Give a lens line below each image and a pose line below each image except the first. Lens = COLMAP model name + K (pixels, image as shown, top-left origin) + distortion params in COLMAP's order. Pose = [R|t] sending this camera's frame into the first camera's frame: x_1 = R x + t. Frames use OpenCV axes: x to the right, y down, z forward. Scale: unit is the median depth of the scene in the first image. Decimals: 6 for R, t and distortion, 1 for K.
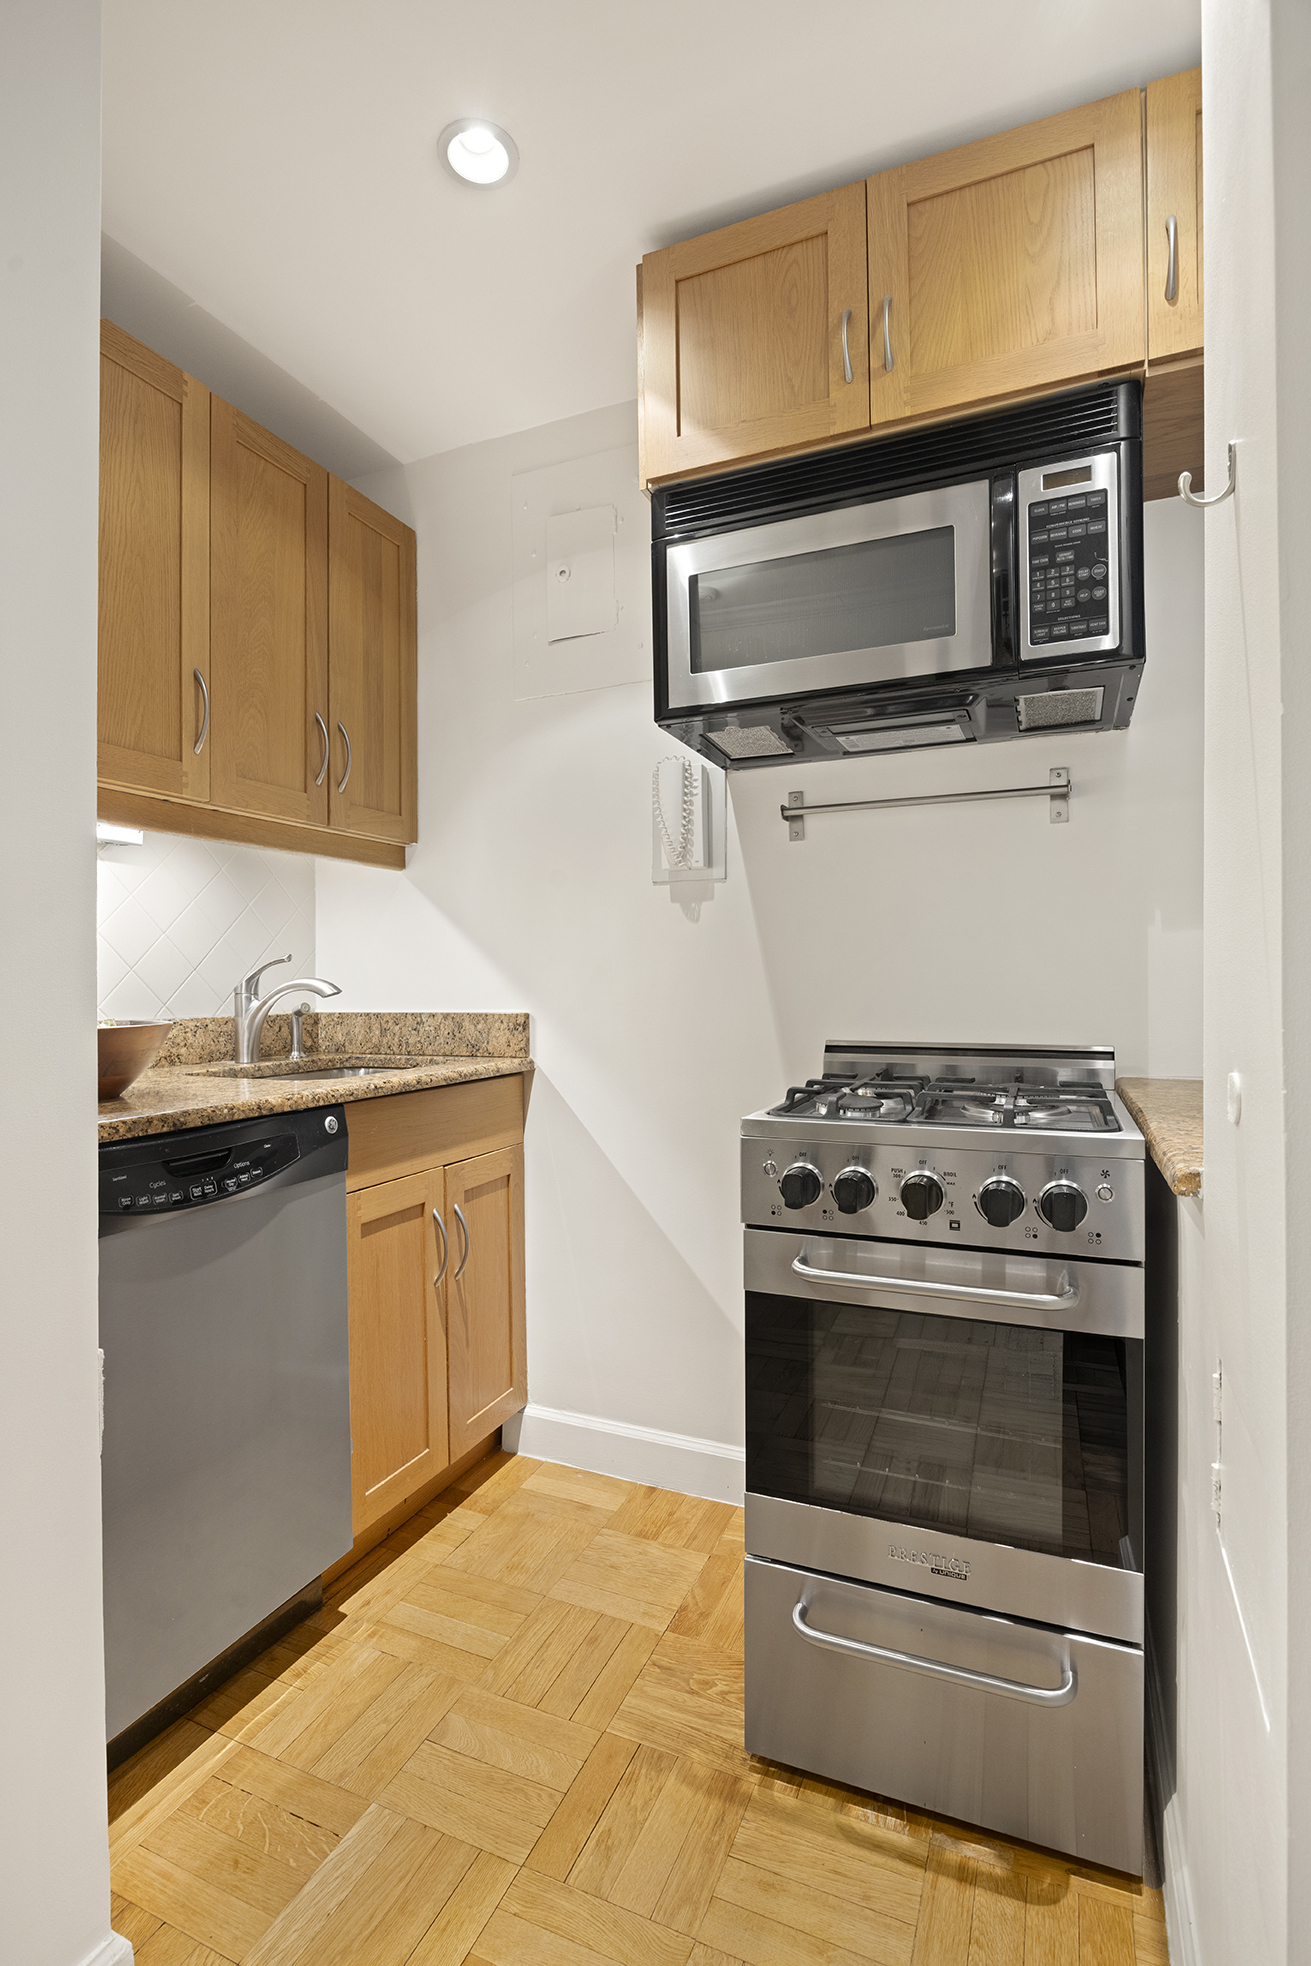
lens RADIAL K [[954.9, 0, 649.7], [0, 954.9, 981.0], [0, 0, 1]] dist [-0.014868, -0.001107]
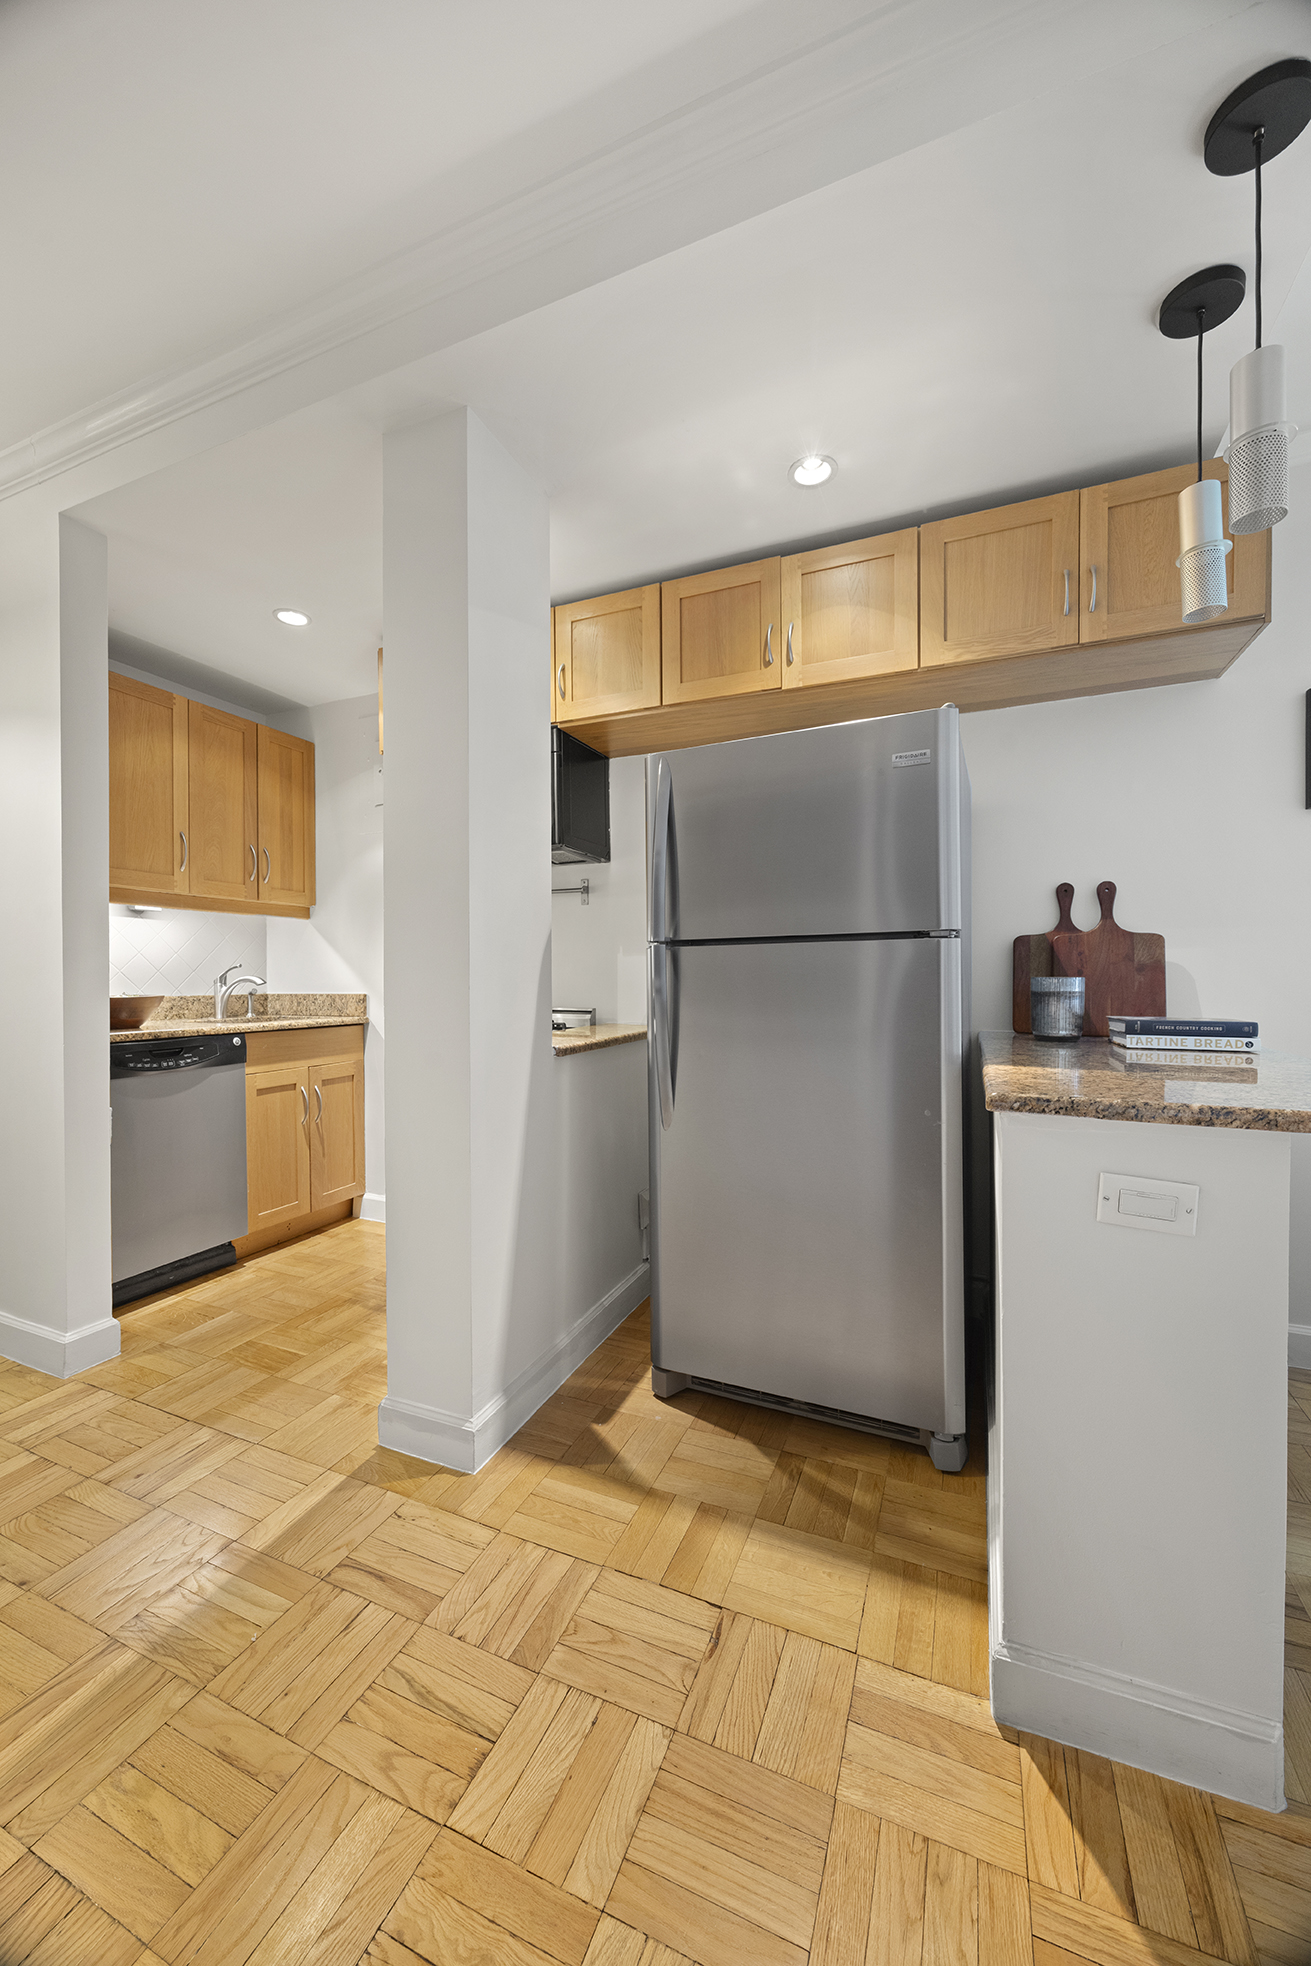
lens RADIAL K [[752.9, 0, 653.5], [0, 752.9, 981.1], [0, 0, 1]] dist [-0.002468, -0.000128]
pose [[0.999975, 0.003054, 0.006445, 0.493606], [-0.003090, 0.999980, 0.005520, -0.003211], [-0.006428, -0.005540, 0.999964, -0.602291]]
